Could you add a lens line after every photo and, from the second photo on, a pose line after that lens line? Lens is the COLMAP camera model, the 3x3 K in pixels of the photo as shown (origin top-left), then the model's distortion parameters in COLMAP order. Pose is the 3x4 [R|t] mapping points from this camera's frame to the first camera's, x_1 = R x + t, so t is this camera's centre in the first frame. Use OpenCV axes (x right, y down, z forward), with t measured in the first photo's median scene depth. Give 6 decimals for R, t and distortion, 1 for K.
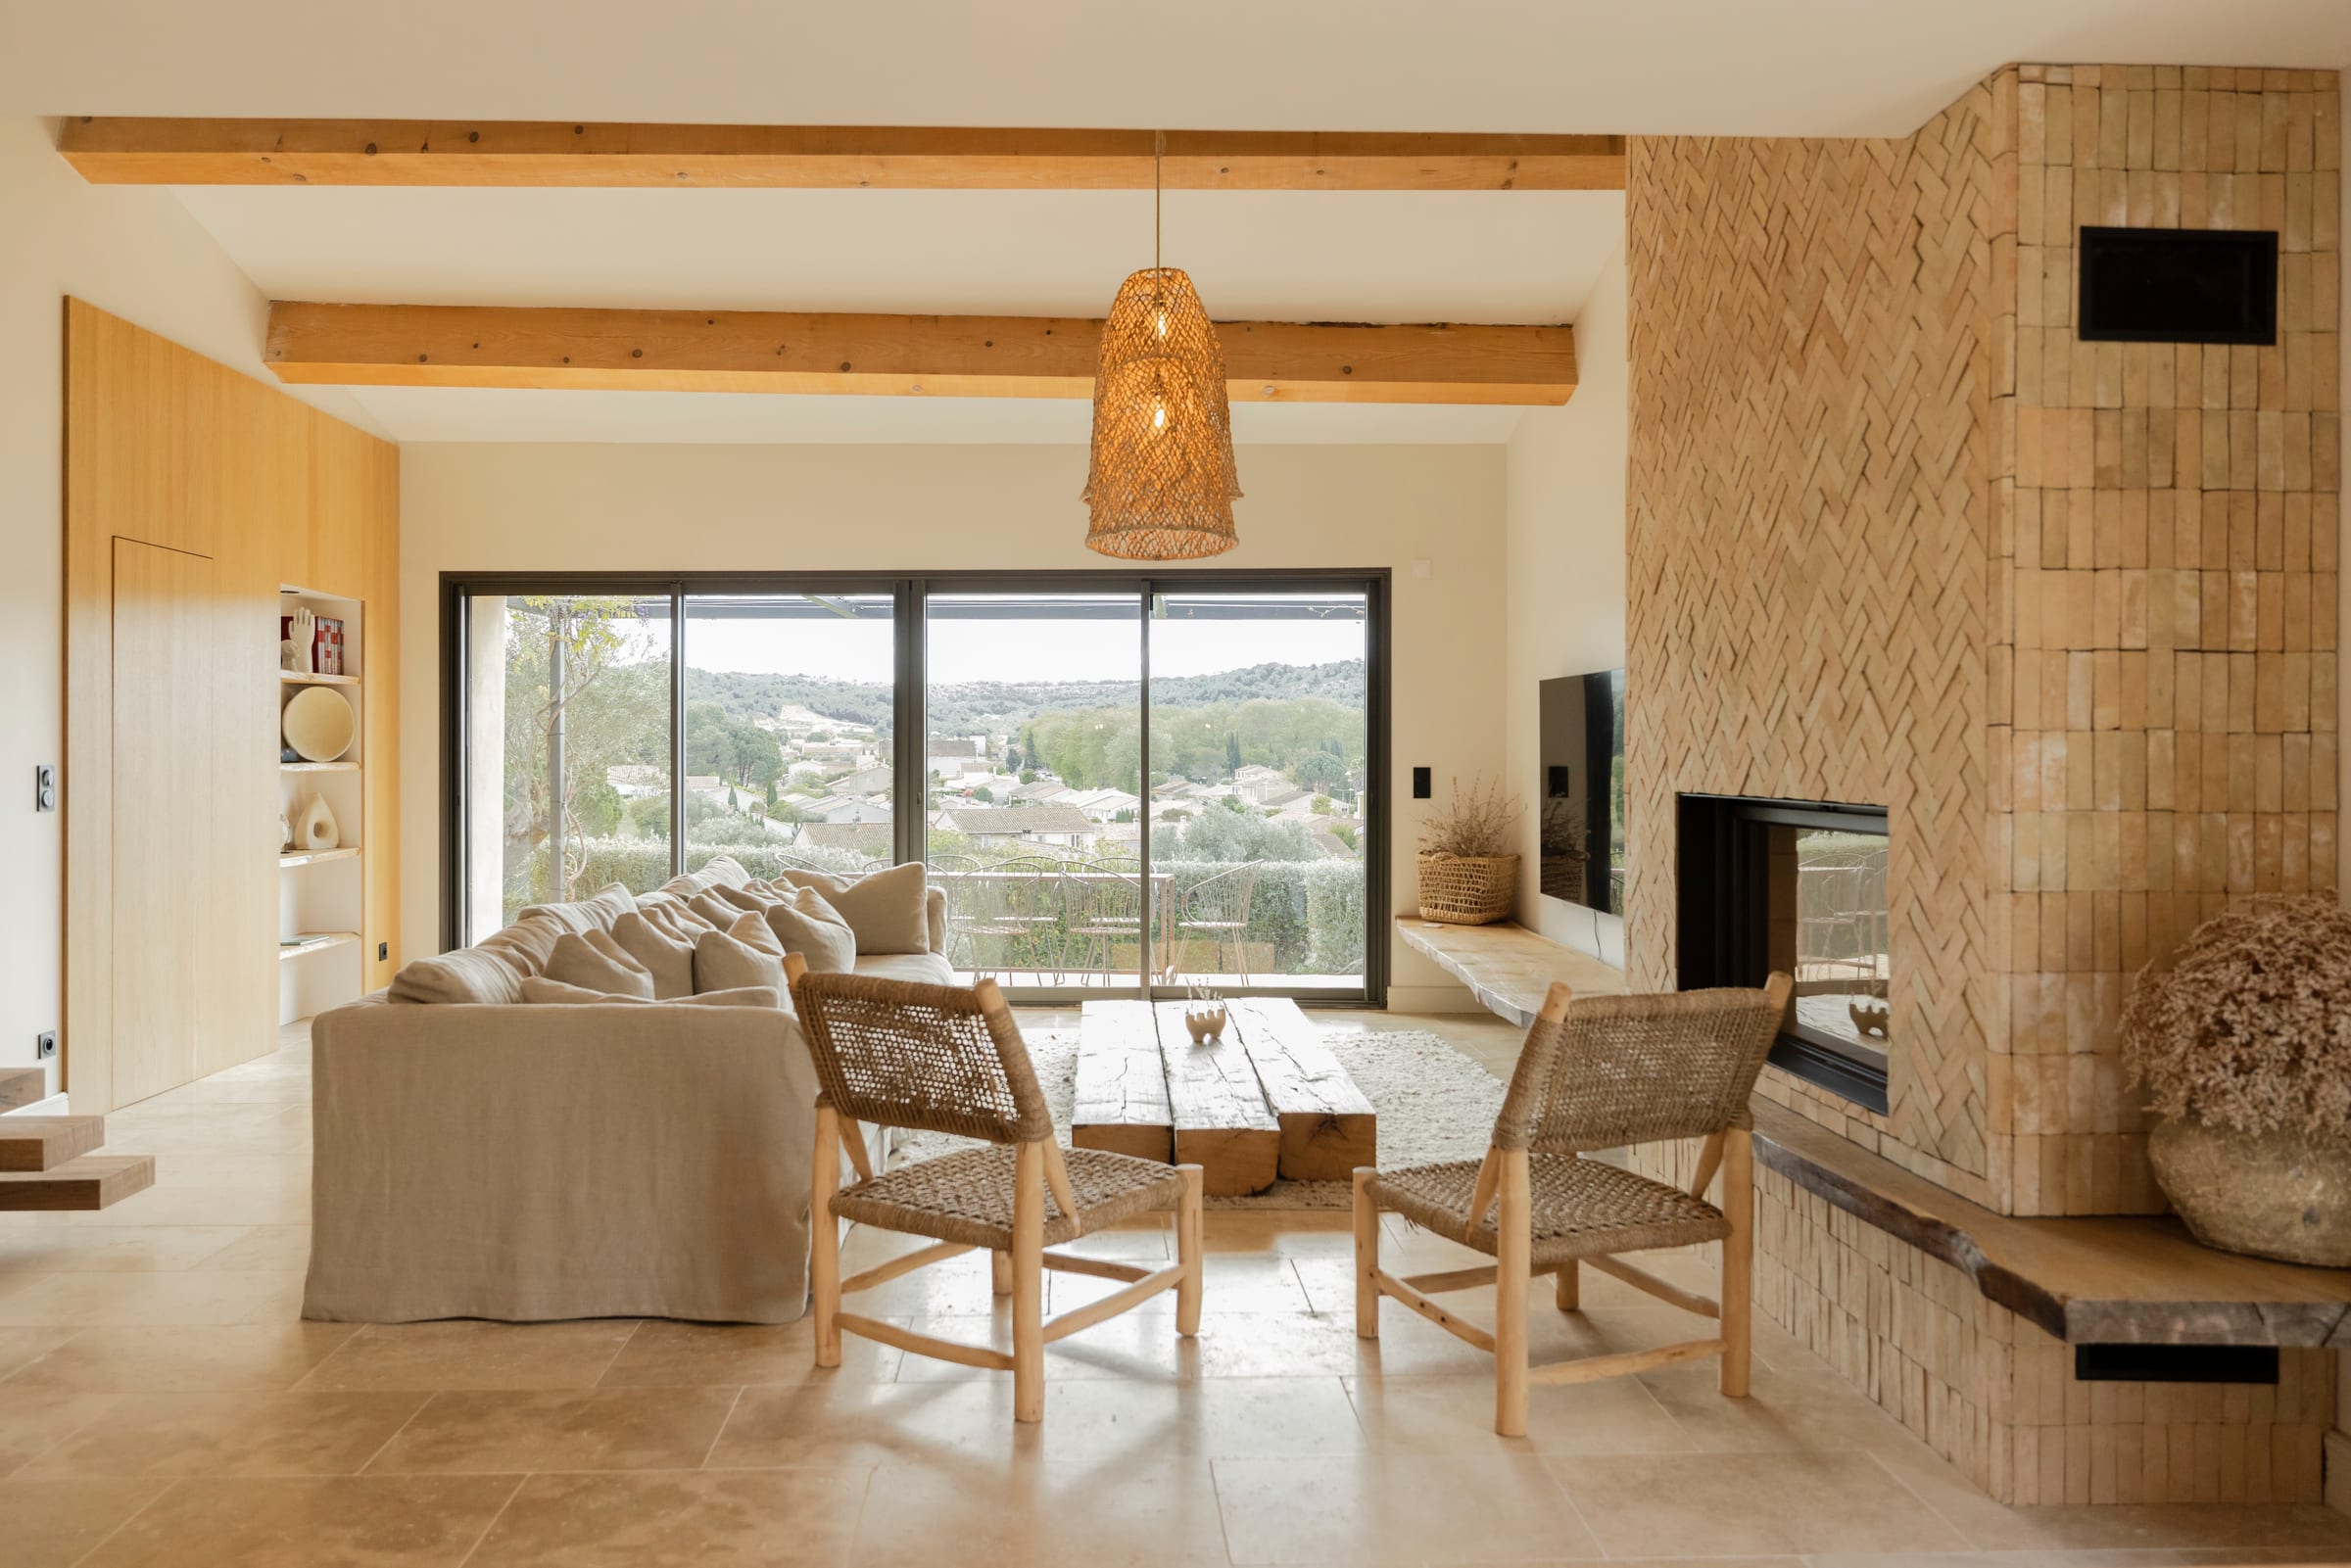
lens RADIAL K [[1731.2, 0, 1169.0], [0, 1731.2, 785.2], [0, 0, 1]] dist [0.005670, -0.000943]
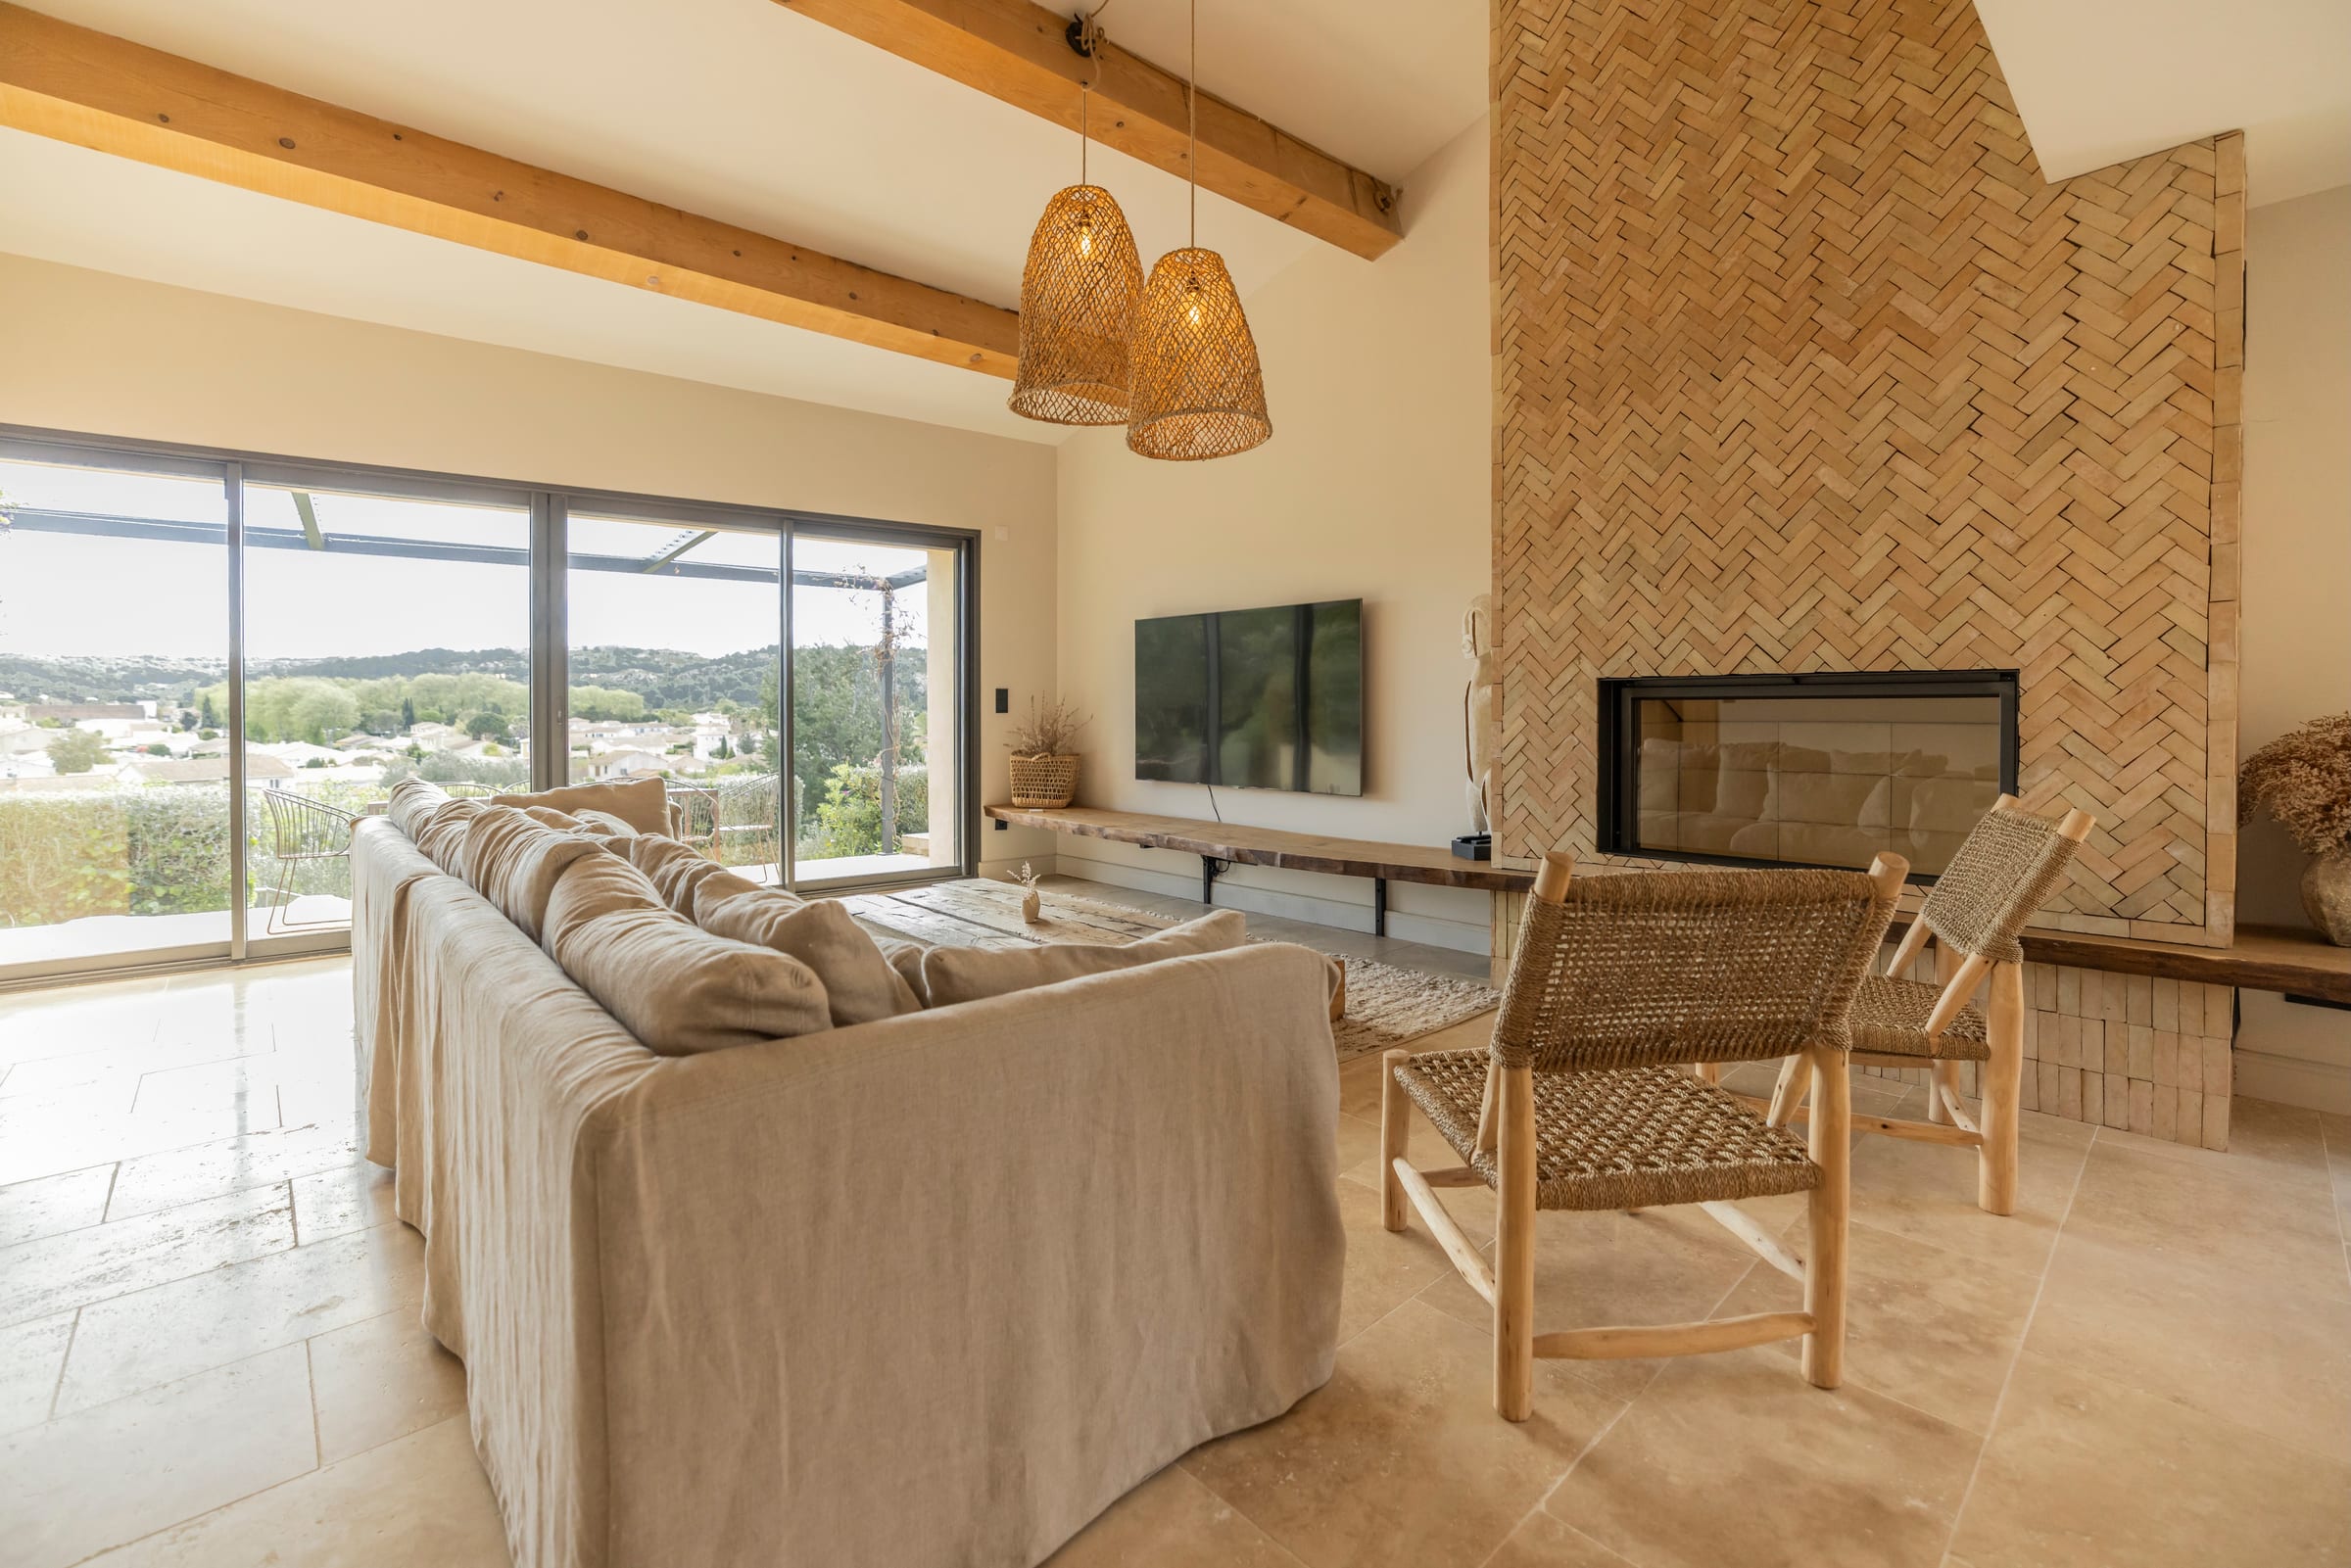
lens RADIAL K [[1032.6, 0, 1178.0], [0, 1032.6, 730.3], [0, 0, 1]] dist [-0.034088, 0.000737]
pose [[0.762863, -0.018137, 0.646305, -0.263693], [0.018819, 0.999806, 0.005843, 0.019323], [-0.646286, 0.007705, 0.763057, 0.349490]]
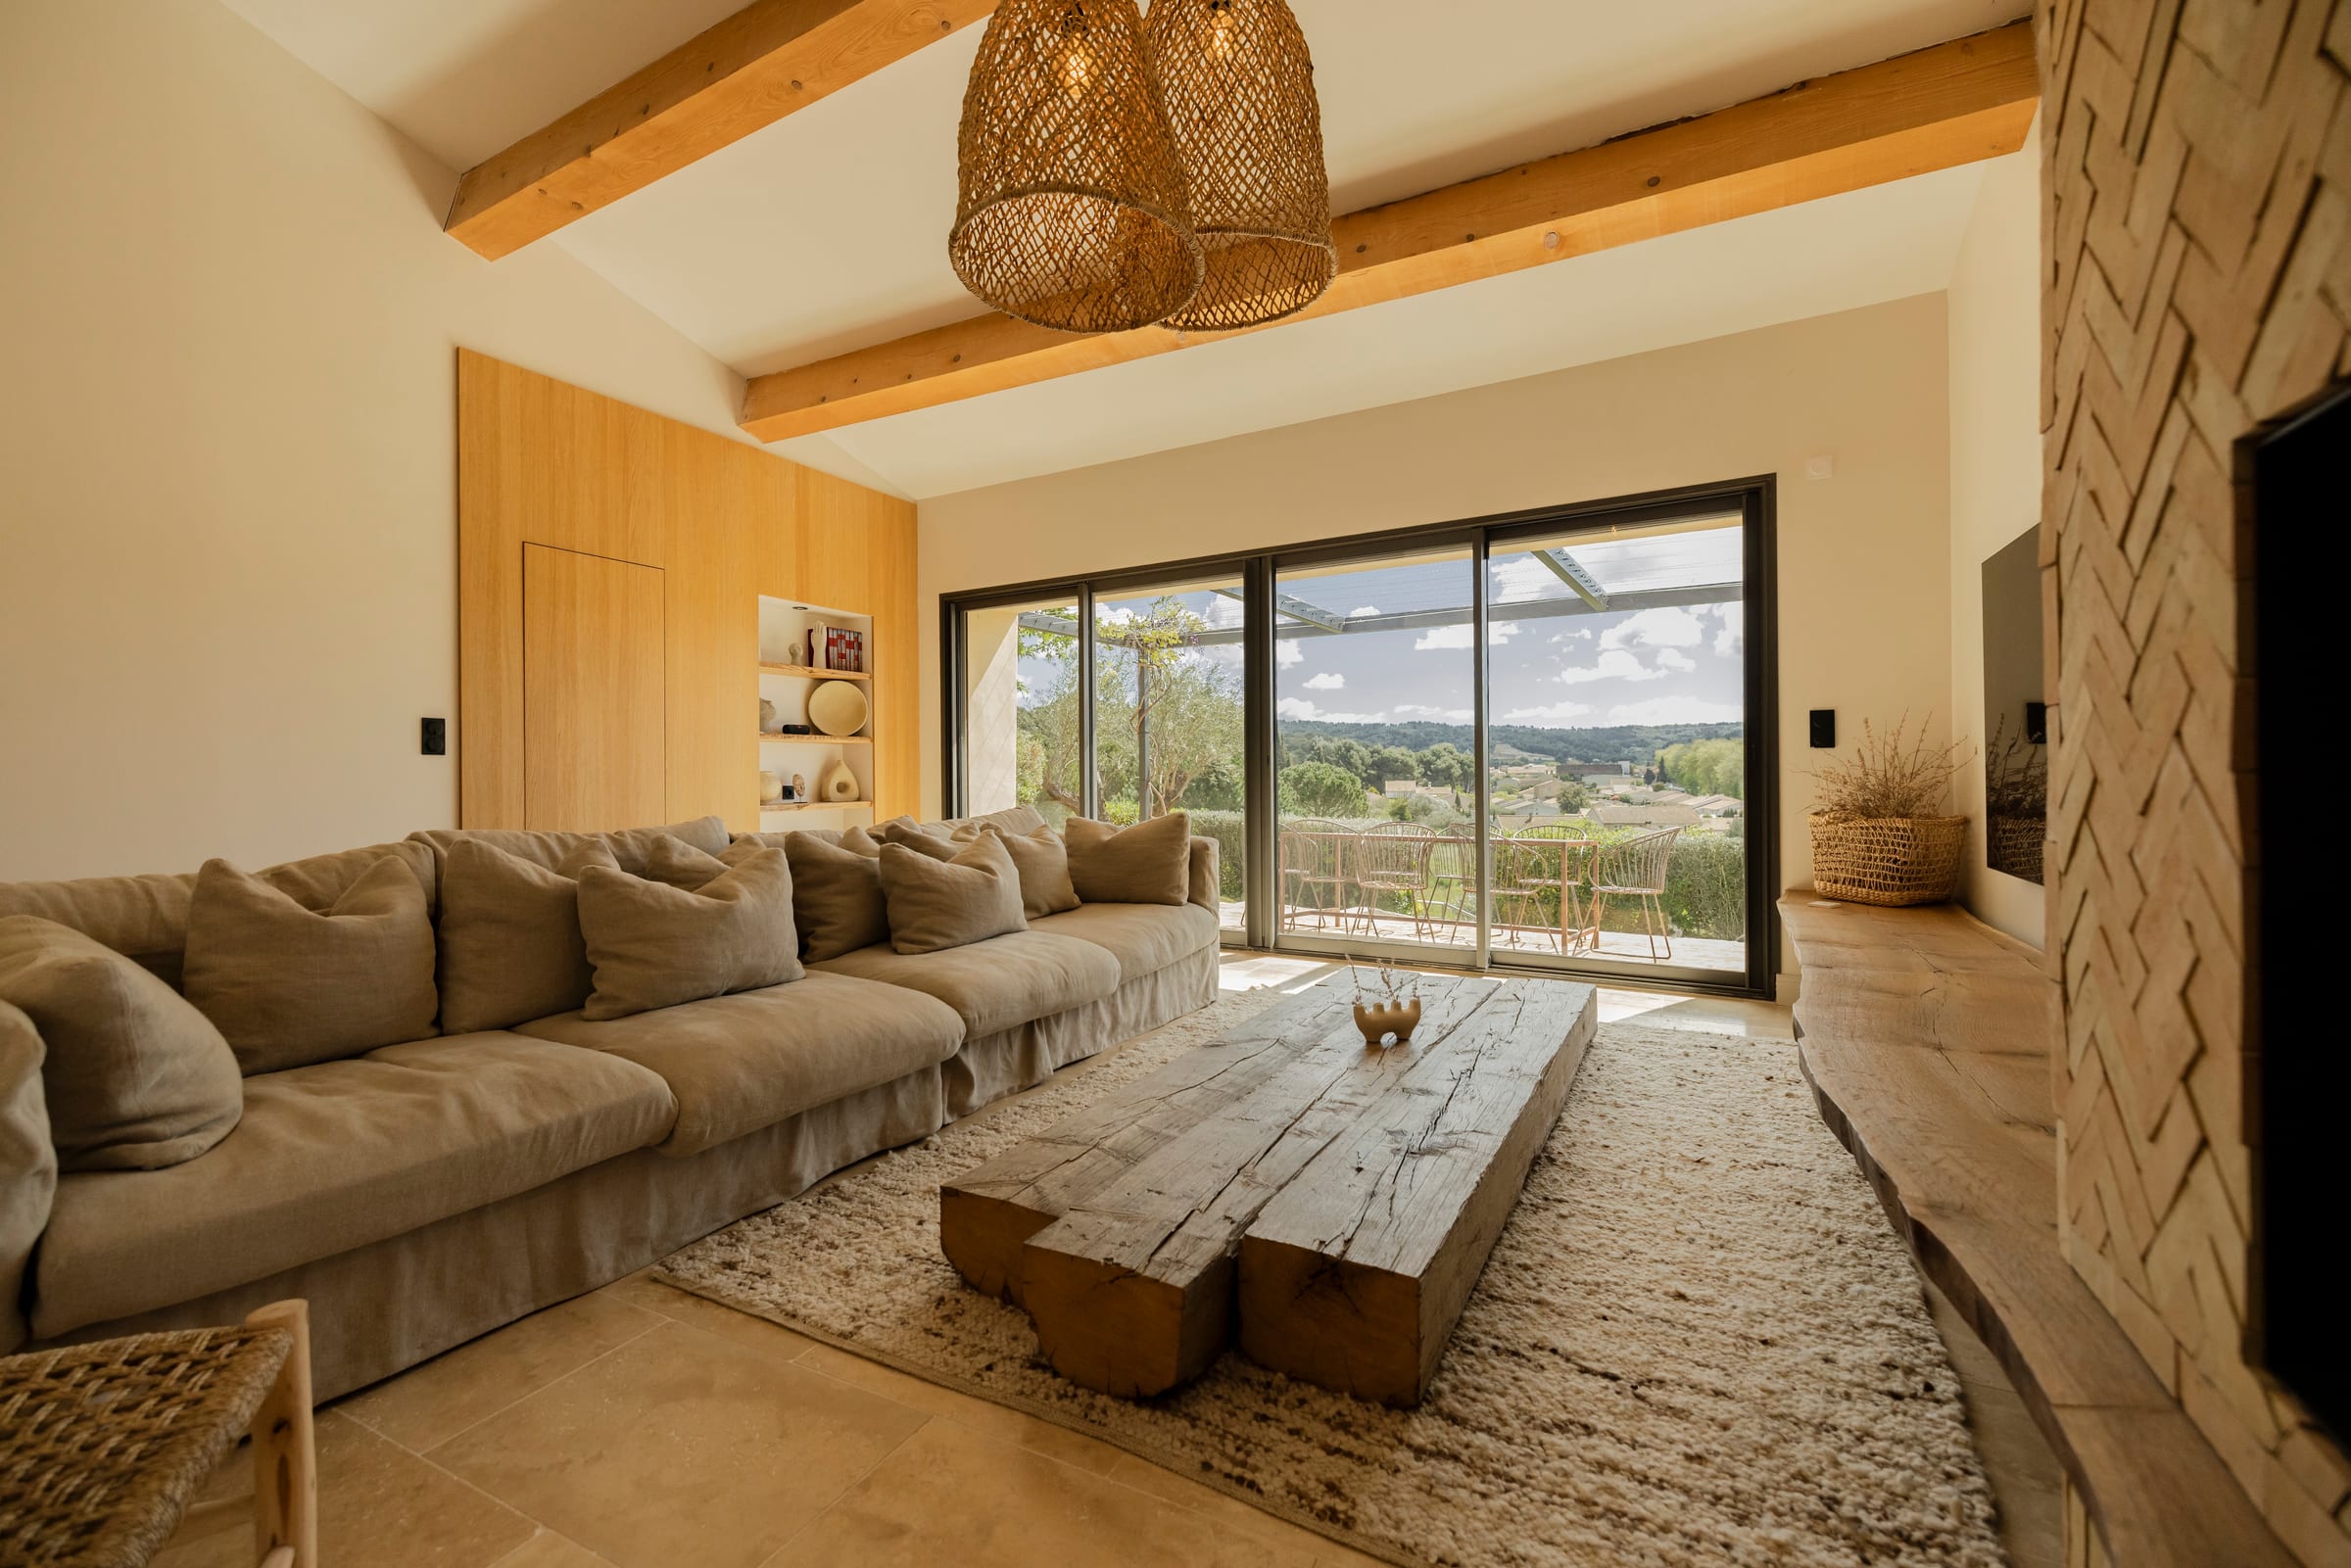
lens RADIAL K [[1008.3, 0, 1175.5], [0, 1008.3, 784.0], [0, 0, 1]] dist [-0.000488, 0.000217]
pose [[0.858579, -0.005401, -0.512653, 0.134720], [-0.000147, 0.999942, -0.010780, 0.031522], [0.512681, 0.009331, 0.858528, 0.457057]]
